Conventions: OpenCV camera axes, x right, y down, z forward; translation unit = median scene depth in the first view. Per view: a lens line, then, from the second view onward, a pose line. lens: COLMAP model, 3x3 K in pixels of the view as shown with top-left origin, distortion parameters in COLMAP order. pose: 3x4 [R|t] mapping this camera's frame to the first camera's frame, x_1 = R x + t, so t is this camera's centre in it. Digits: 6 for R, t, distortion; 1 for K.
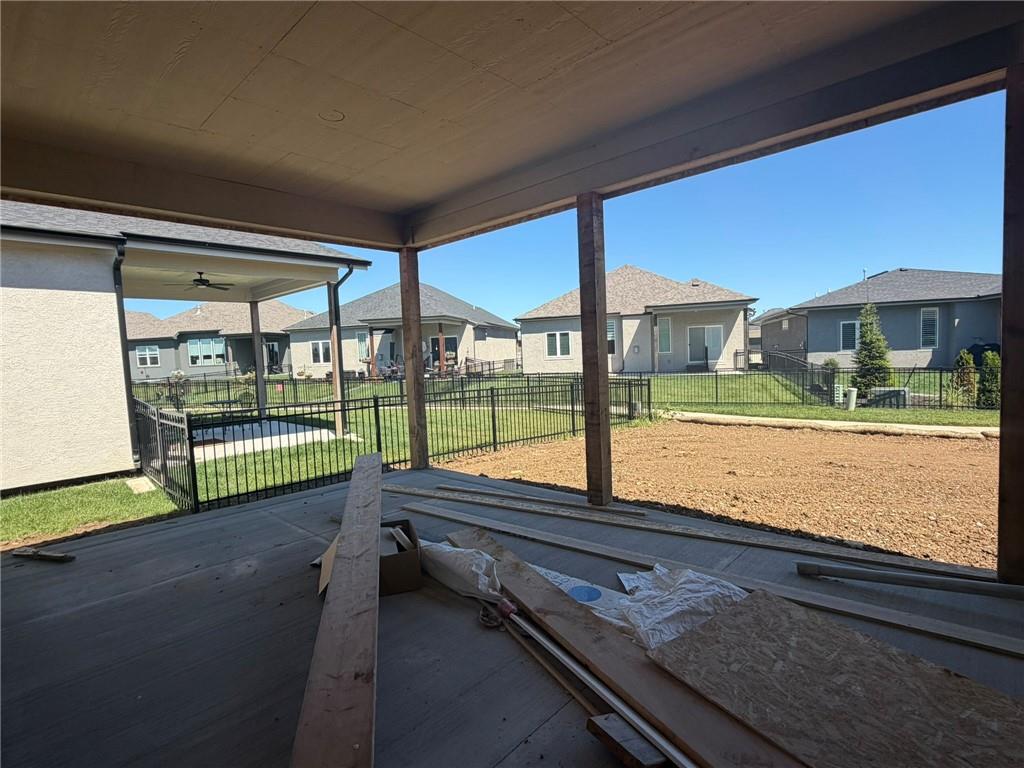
lens RADIAL K [[506.0, 0, 513.5], [0, 506.0, 386.0], [0, 0, 1]] dist [-0.003054, 0.001079]
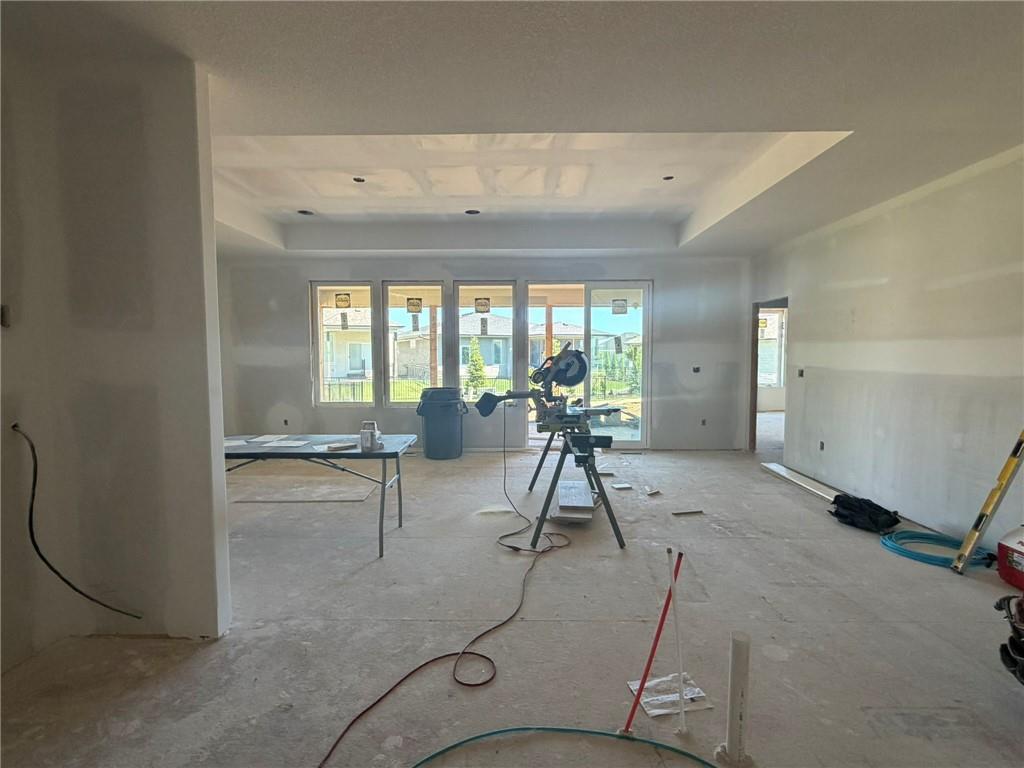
lens RADIAL K [[506.0, 0, 509.2], [0, 506.0, 383.5], [0, 0, 1]] dist [-0.003054, 0.001079]
pose [[0.743350, 0.001290, 0.668902, -1.314890], [0.016069, 0.999675, -0.019785, 0.091602], [-0.668710, 0.025456, 0.743087, -1.242019]]
